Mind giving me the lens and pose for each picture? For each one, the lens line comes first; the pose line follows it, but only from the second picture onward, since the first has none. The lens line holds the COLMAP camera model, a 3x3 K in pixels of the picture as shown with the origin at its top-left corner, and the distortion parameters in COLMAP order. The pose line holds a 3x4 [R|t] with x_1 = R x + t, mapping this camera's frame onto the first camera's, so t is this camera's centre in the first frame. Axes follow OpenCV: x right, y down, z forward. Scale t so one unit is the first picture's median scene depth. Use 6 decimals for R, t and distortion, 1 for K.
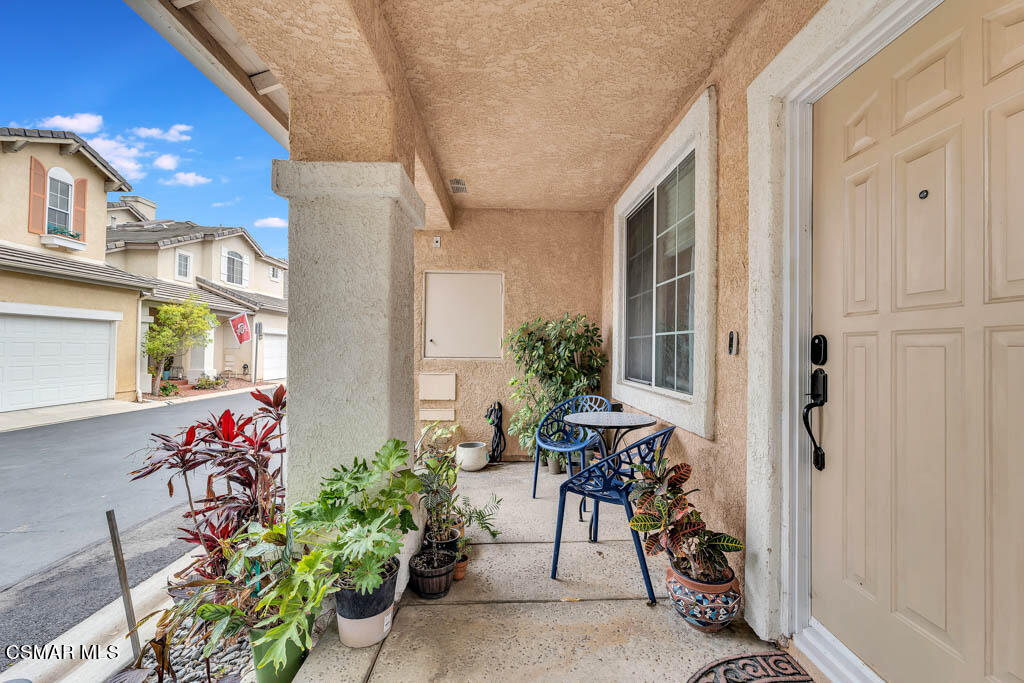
lens RADIAL K [[421.6, 0, 513.1], [0, 421.6, 346.0], [0, 0, 1]] dist [0.003755, -0.000940]
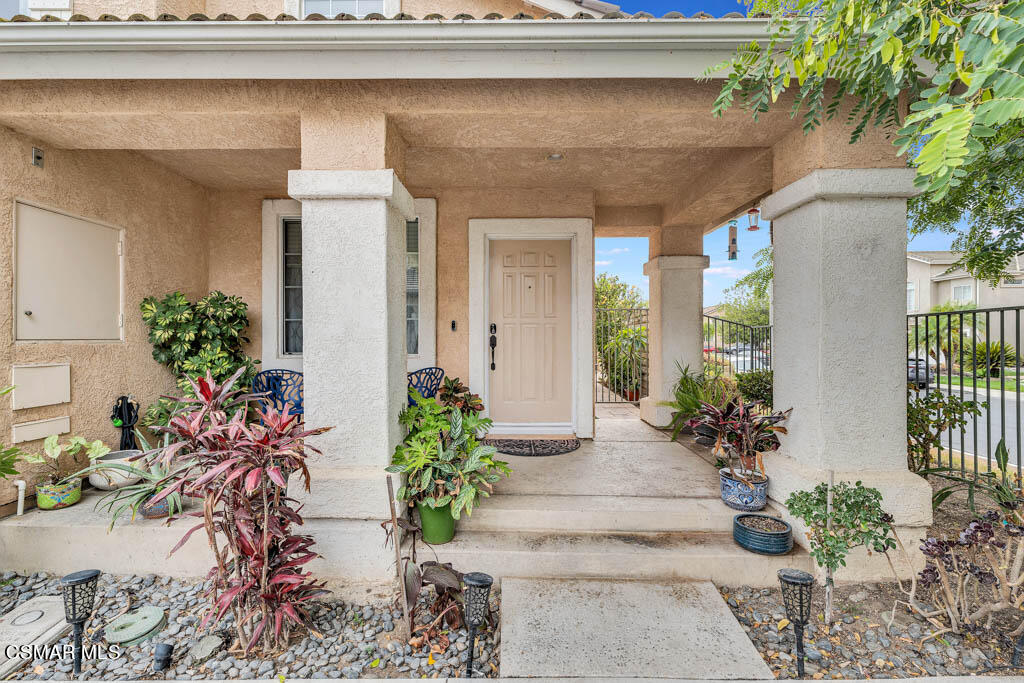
lens RADIAL K [[467.8, 0, 510.7], [0, 467.8, 343.0], [0, 0, 1]] dist [-0.003729, 0.000267]
pose [[0.050487, -0.018374, 0.998556, -0.849532], [-0.002619, 0.999825, 0.018530, 0.016766], [-0.998721, -0.003551, 0.050430, 0.252605]]
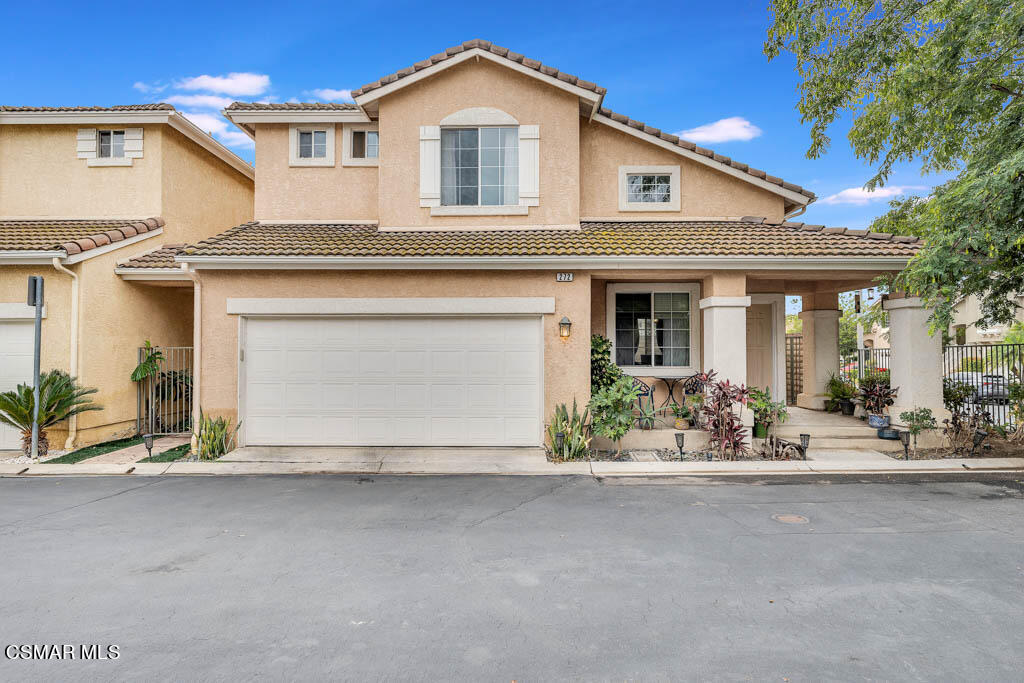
lens RADIAL K [[581.5, 0, 511.4], [0, 581.5, 342.6], [0, 0, 1]] dist [-0.005330, 0.001129]
pose [[0.053026, 0.009005, 0.998553, -2.329785], [-0.003250, 0.999956, -0.008845, -0.014651], [-0.998588, -0.002776, 0.053053, 1.169861]]
